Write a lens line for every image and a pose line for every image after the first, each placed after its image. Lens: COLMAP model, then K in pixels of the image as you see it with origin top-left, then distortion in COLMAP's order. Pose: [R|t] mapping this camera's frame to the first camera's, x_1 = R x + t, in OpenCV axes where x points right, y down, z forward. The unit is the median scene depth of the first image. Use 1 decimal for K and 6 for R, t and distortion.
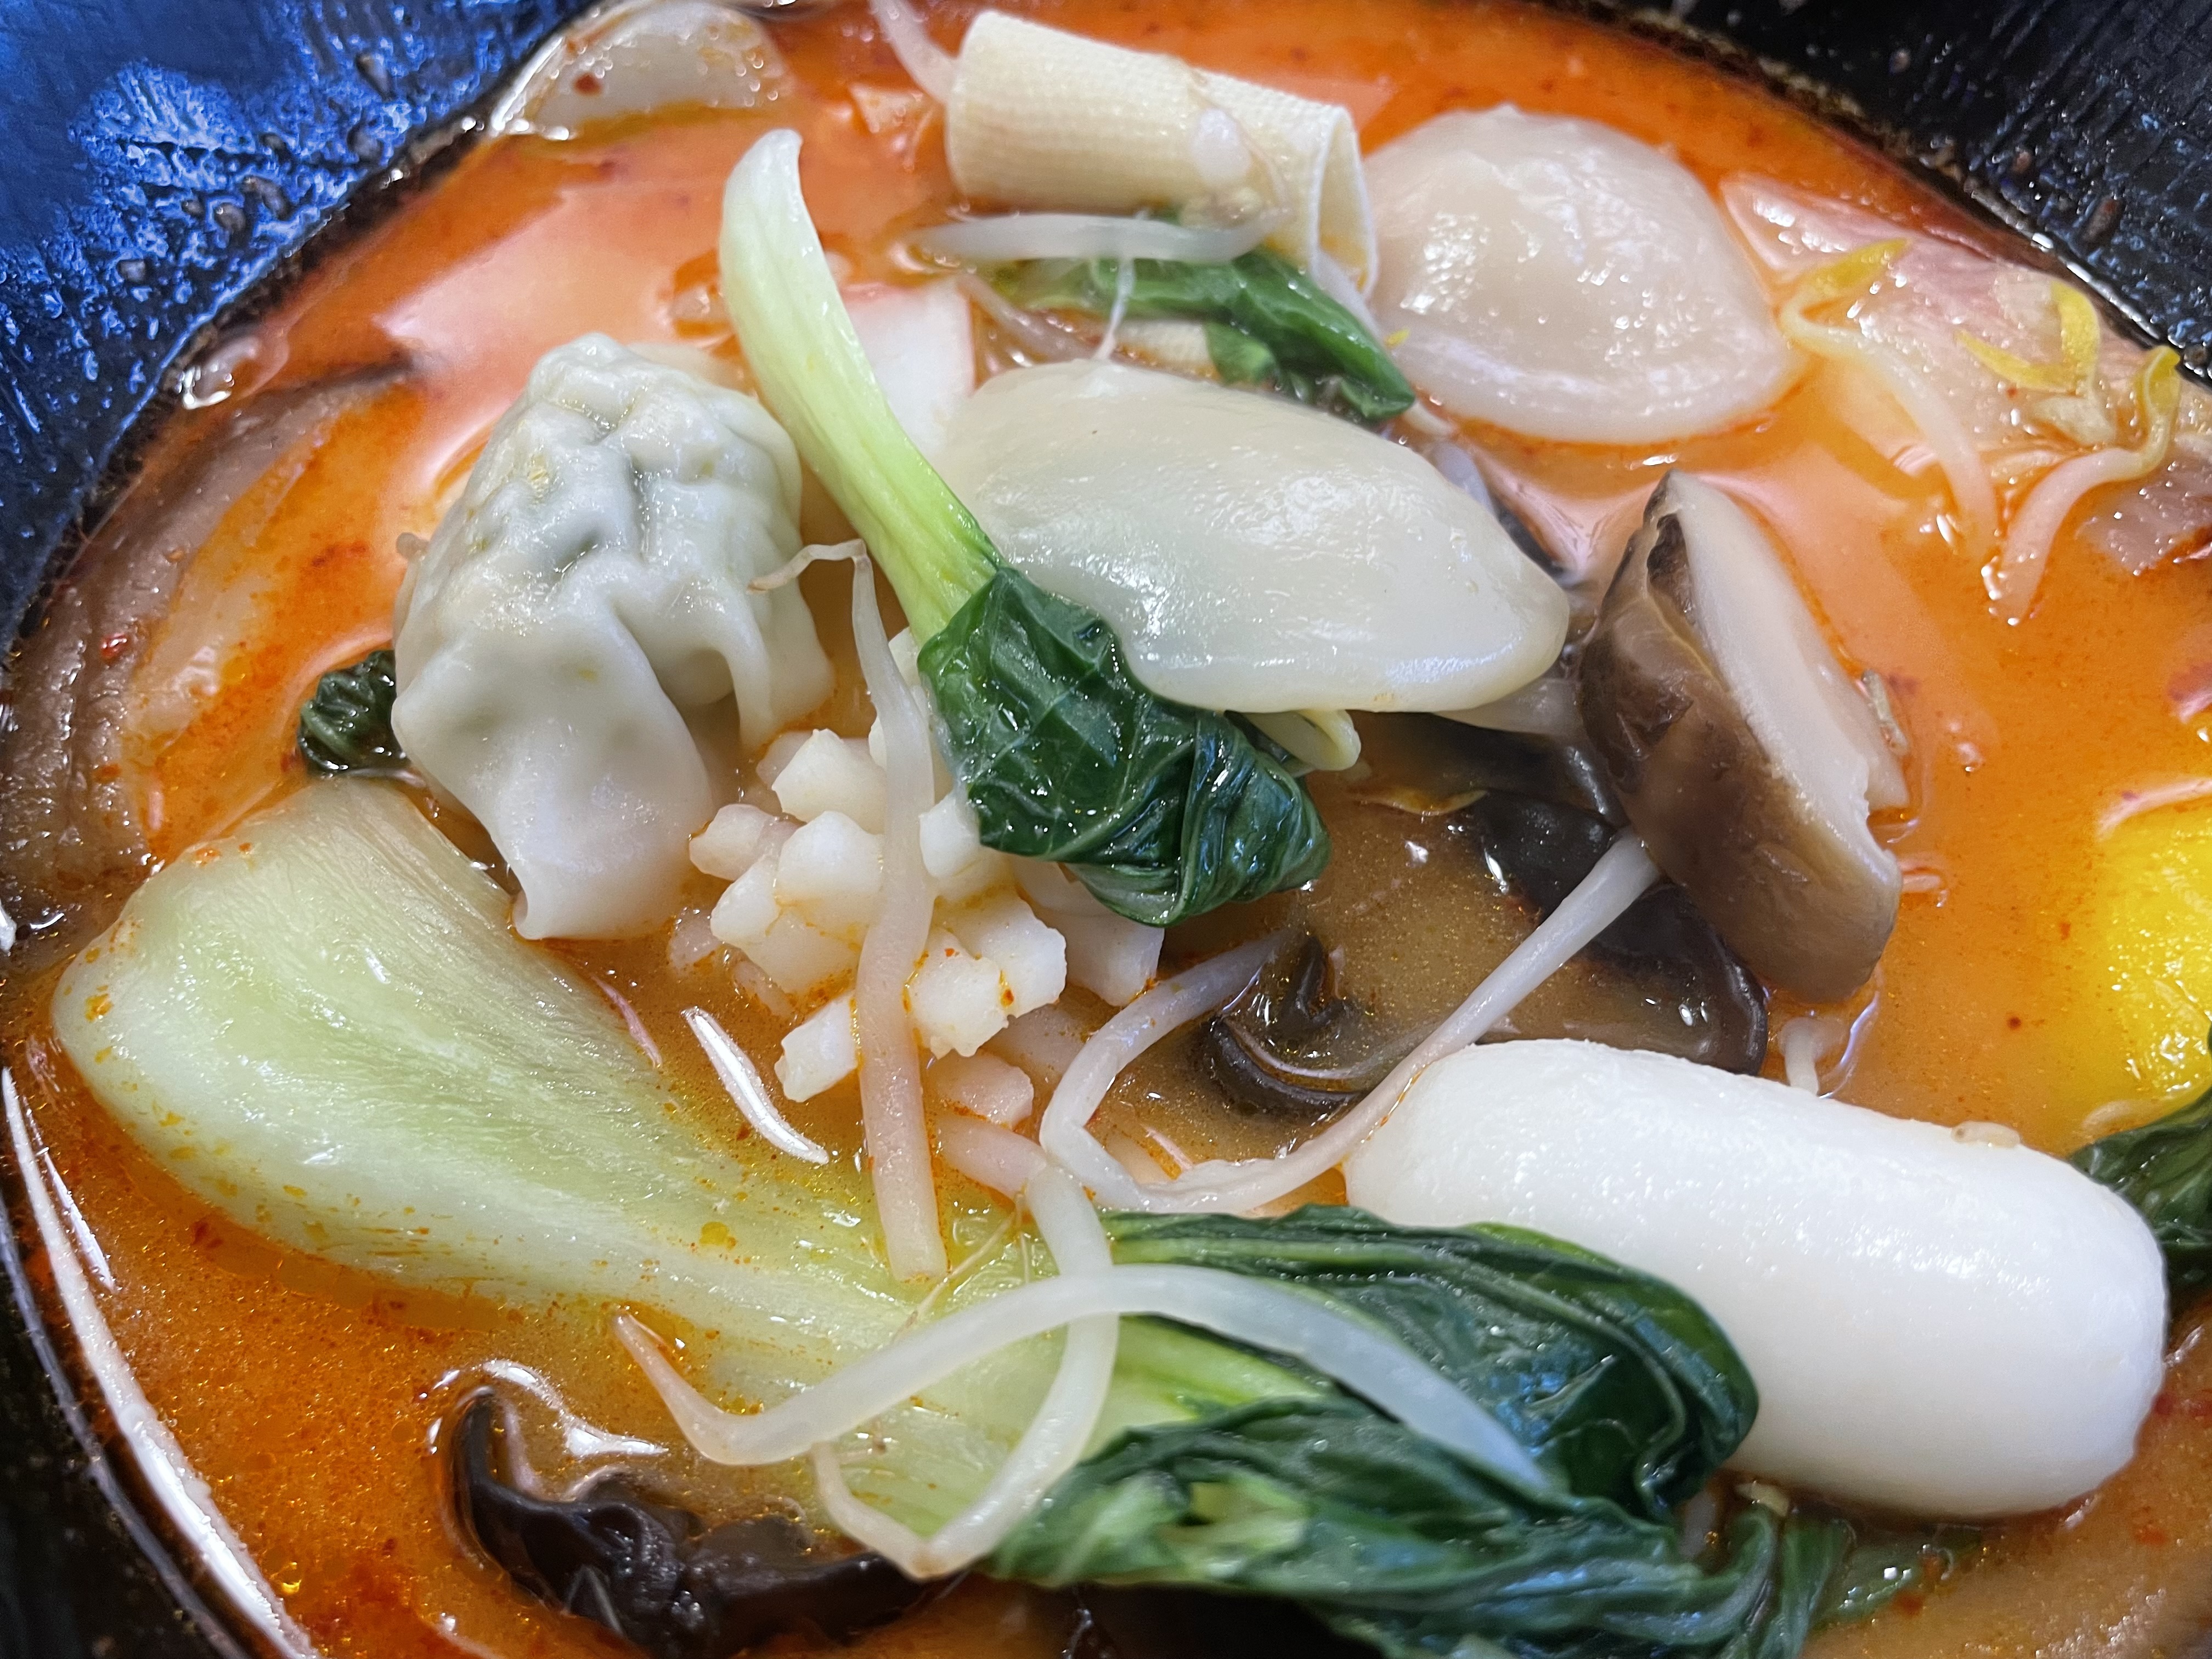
lens RADIAL K [[1670.1, 0, 1106.0], [0, 1670.1, 829.5], [0, 0, 1]] dist [0.287997, -0.137427]
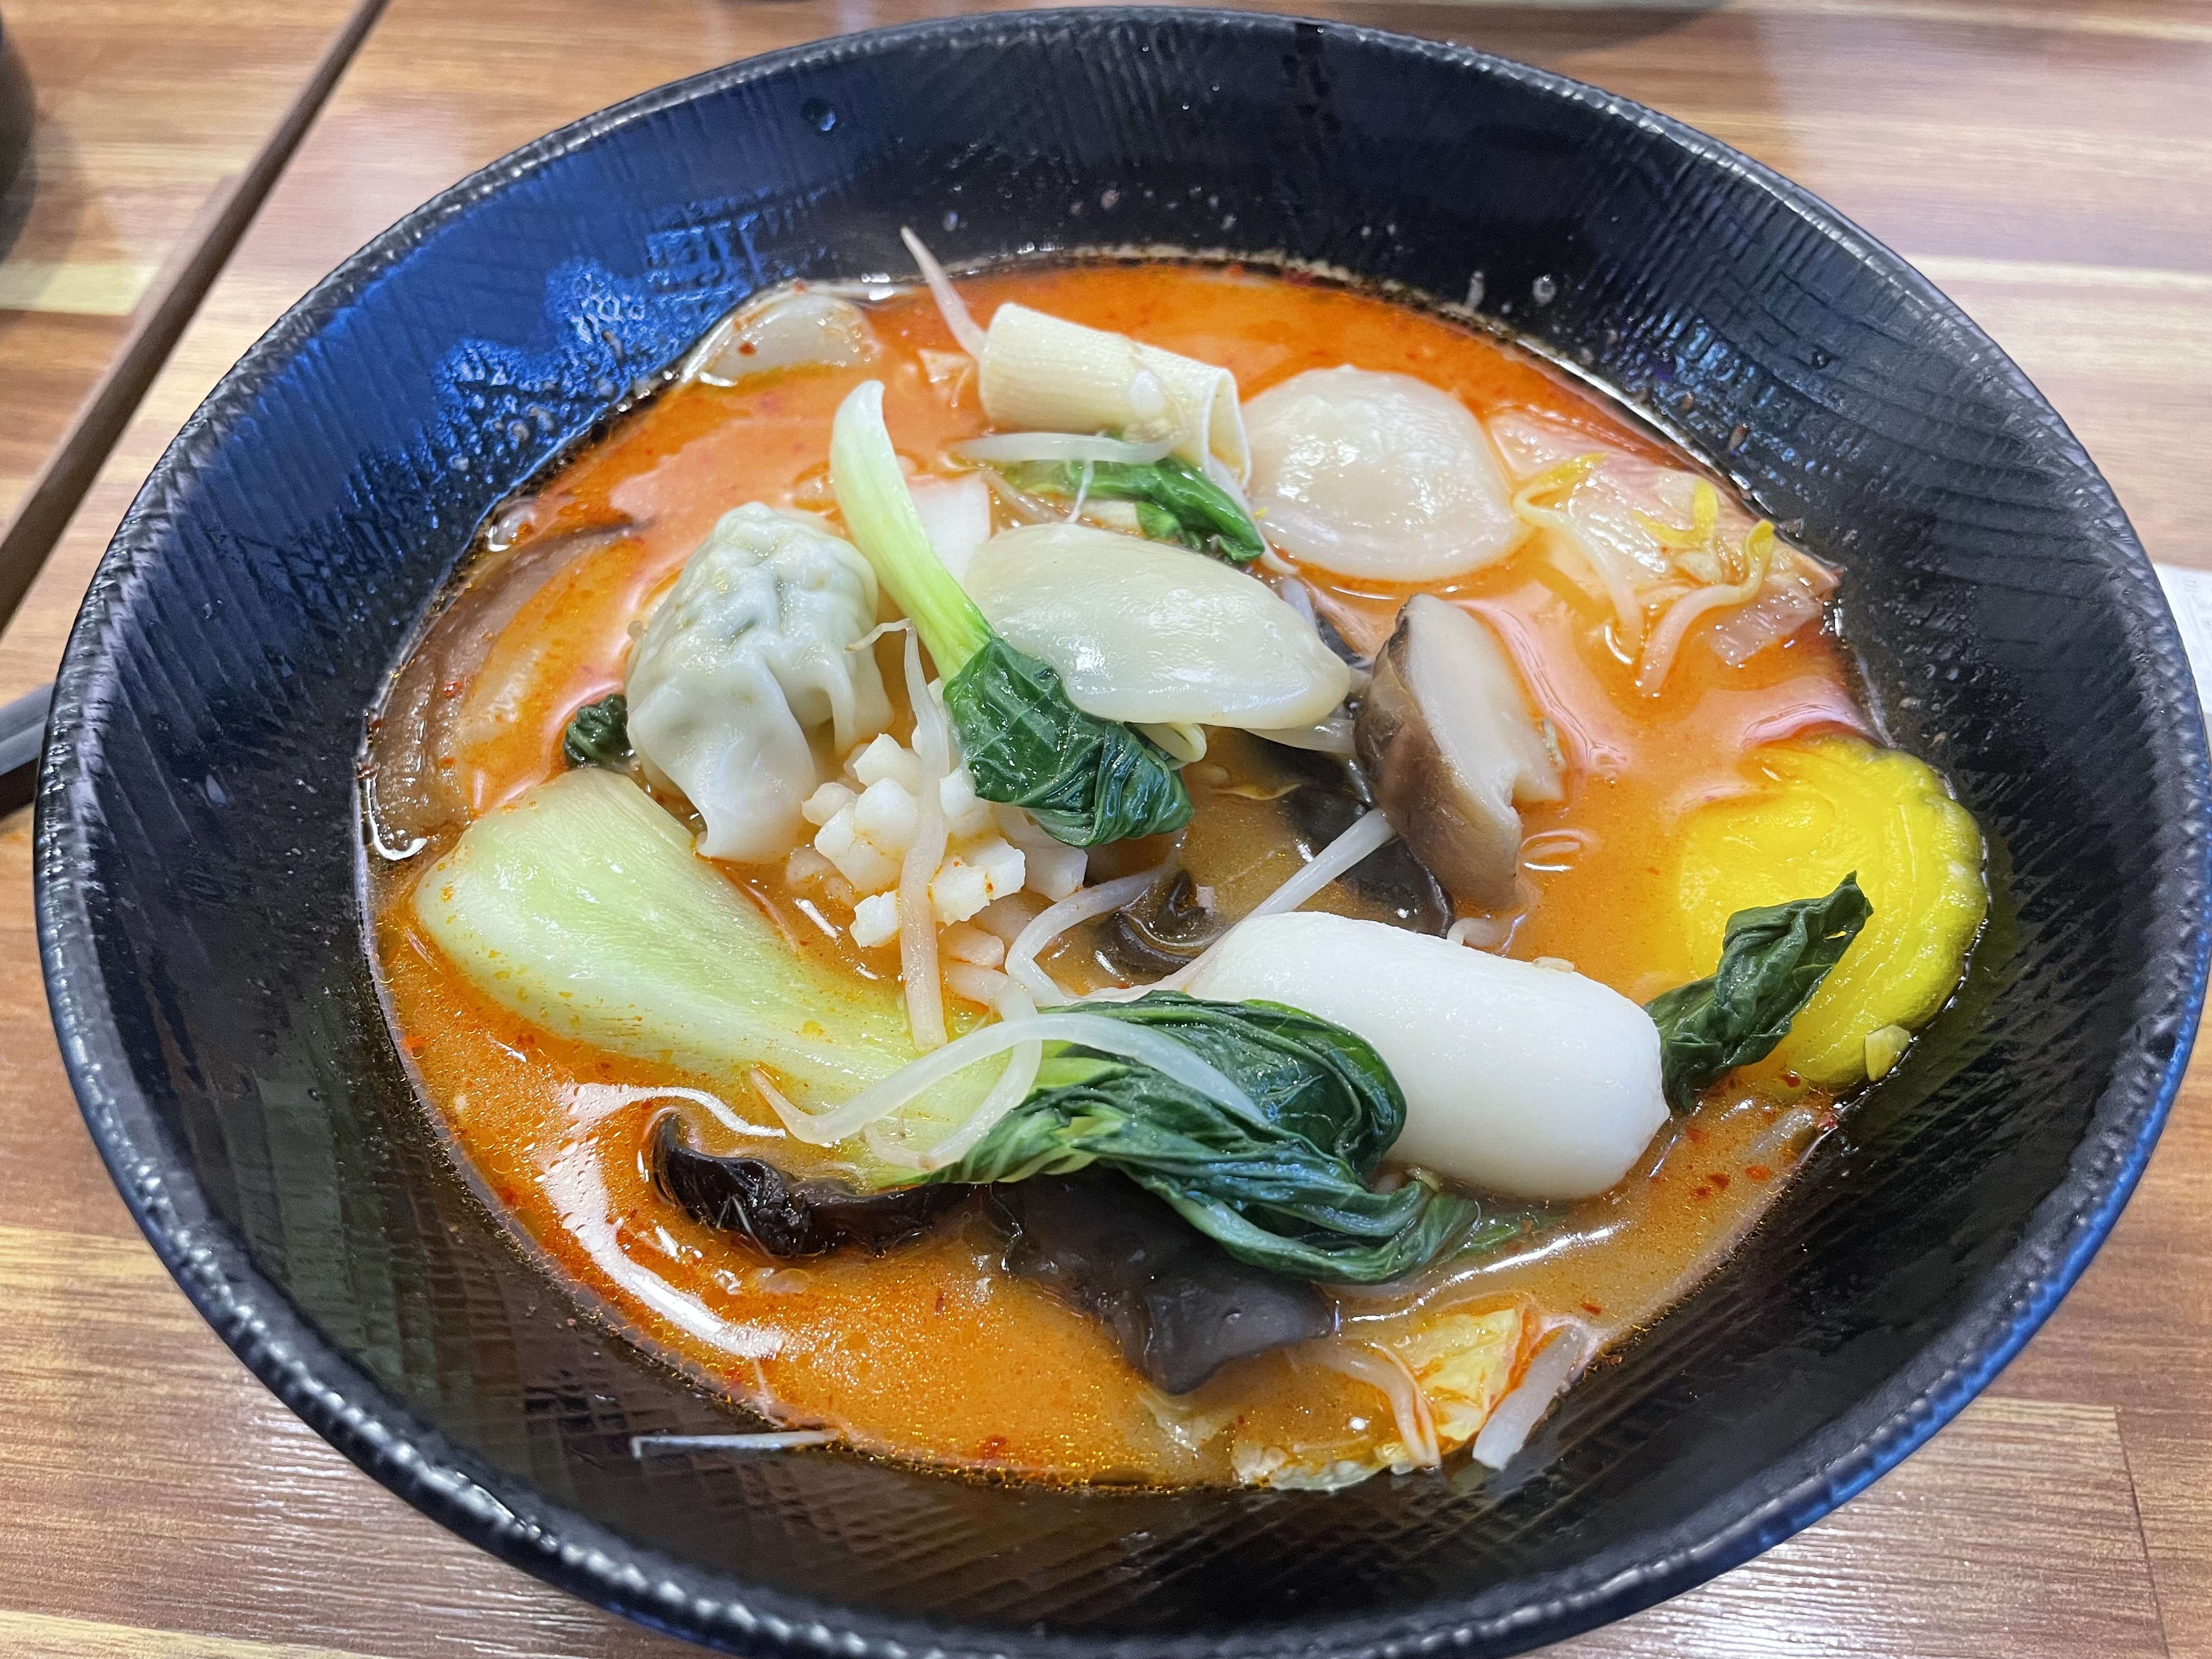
lens RADIAL K [[1699.9, 0, 1106.0], [0, 1699.9, 829.5], [0, 0, 1]] dist [0.570914, -0.000081]
pose [[0.998784, 0.013237, -0.047487, 0.127795], [-0.018501, 0.993514, -0.112199, 0.214018], [0.045694, 0.112941, 0.992550, -0.643684]]
